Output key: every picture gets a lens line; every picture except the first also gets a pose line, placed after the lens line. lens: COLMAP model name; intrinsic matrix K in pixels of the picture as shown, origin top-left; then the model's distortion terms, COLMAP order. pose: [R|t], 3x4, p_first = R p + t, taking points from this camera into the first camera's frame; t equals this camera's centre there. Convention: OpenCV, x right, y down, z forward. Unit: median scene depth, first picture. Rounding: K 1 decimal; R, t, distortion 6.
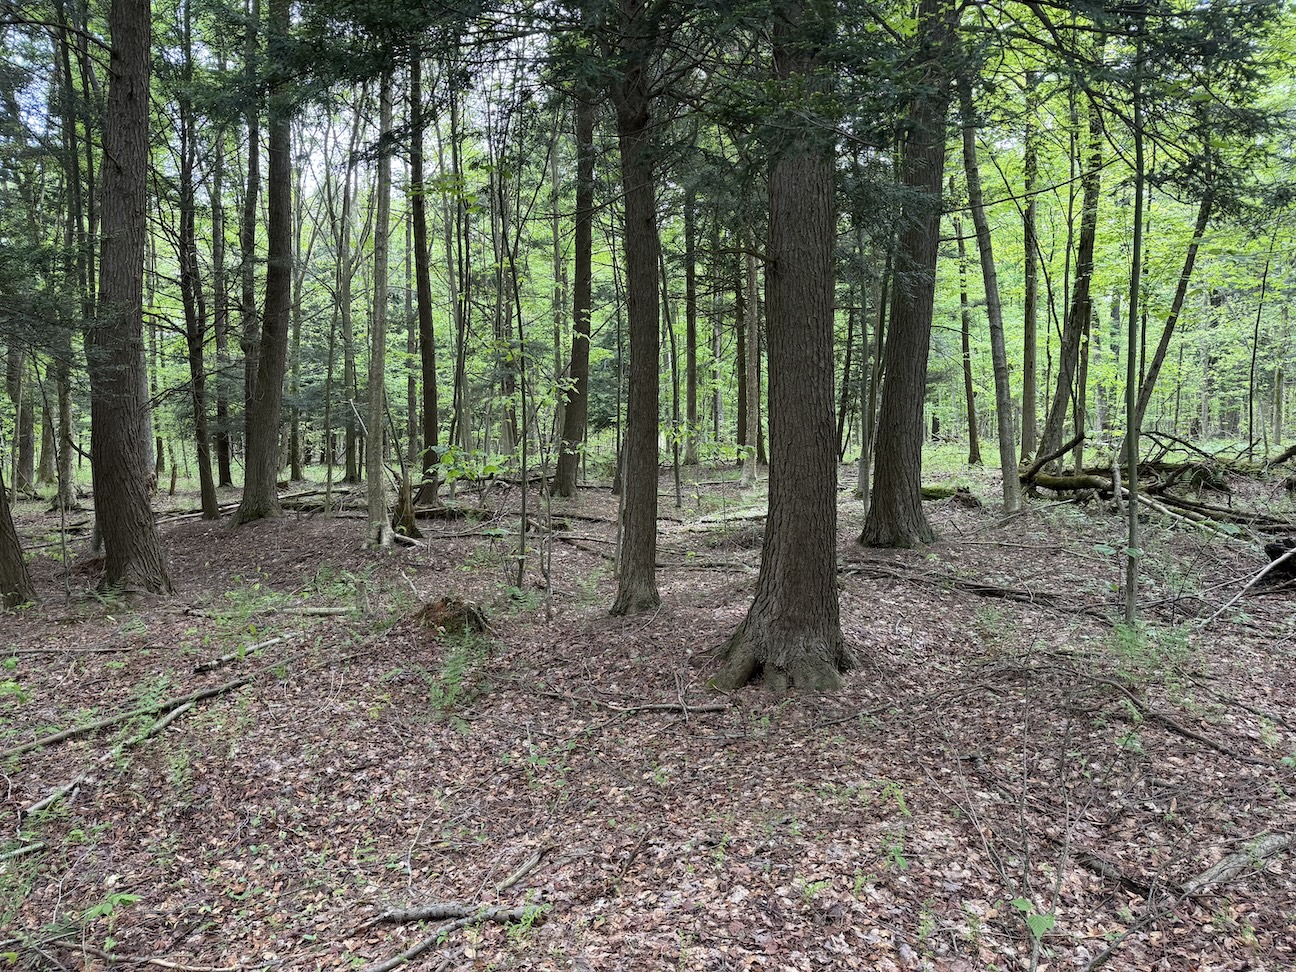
lens RADIAL K [[889.7, 0, 657.2], [0, 889.7, 466.2], [0, 0, 1]] dist [0.024400, -0.043086]
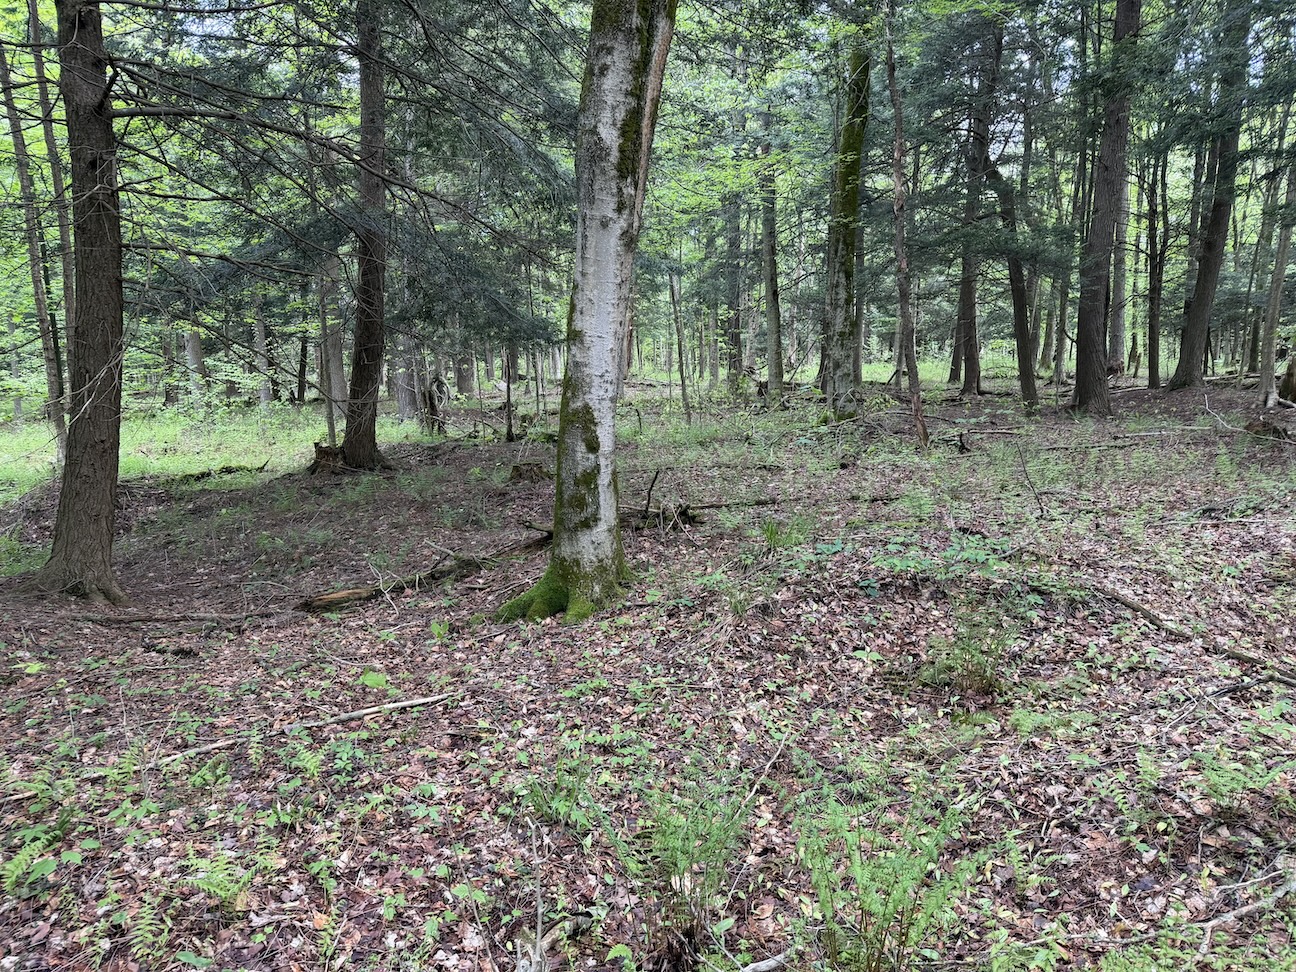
lens RADIAL K [[889.7, 0, 657.2], [0, 889.7, 466.2], [0, 0, 1]] dist [0.024400, -0.043086]
pose [[0.536061, 0.120622, -0.835517, 0.203914], [-0.028550, 0.991763, 0.124861, 0.020921], [0.843696, -0.043079, 0.535089, -0.313210]]
